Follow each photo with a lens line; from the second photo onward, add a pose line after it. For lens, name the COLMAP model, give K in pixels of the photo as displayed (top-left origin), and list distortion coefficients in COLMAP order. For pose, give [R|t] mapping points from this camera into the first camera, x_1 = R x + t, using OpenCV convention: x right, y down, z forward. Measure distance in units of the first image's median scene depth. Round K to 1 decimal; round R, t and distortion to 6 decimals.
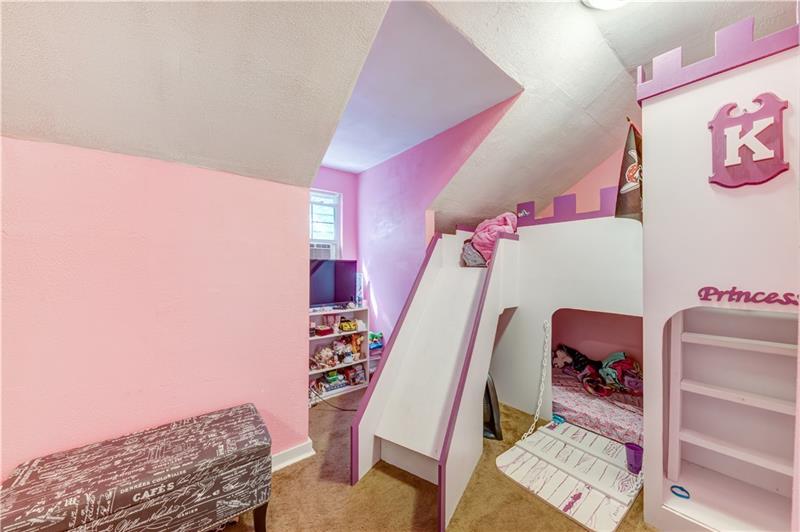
lens RADIAL K [[280.6, 0, 398.4], [0, 280.6, 267.4], [0, 0, 1]] dist [0.008529, -0.000610]
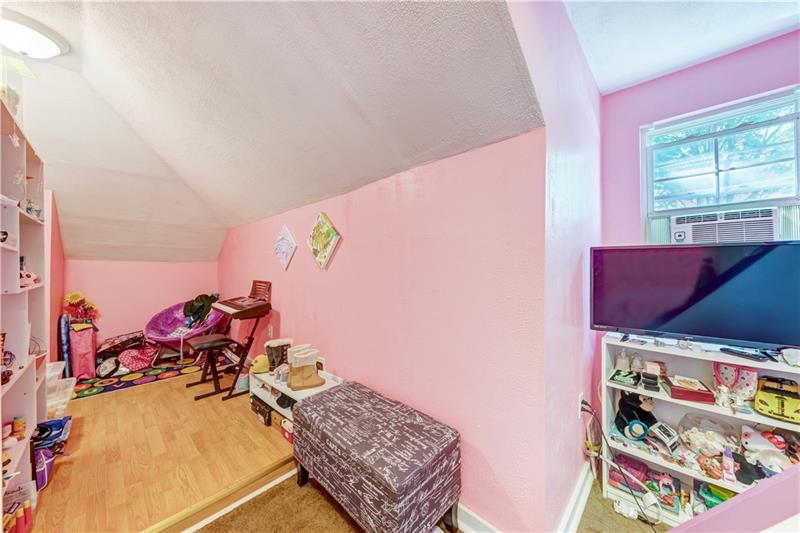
lens RADIAL K [[280.6, 0, 399.8], [0, 280.6, 266.8], [0, 0, 1]] dist [0.008529, -0.000610]
pose [[0.147901, 0.005372, -0.988988, 0.321544], [0.009128, 0.999935, 0.006797, 0.007285], [0.988960, -0.010033, 0.147842, 0.943492]]
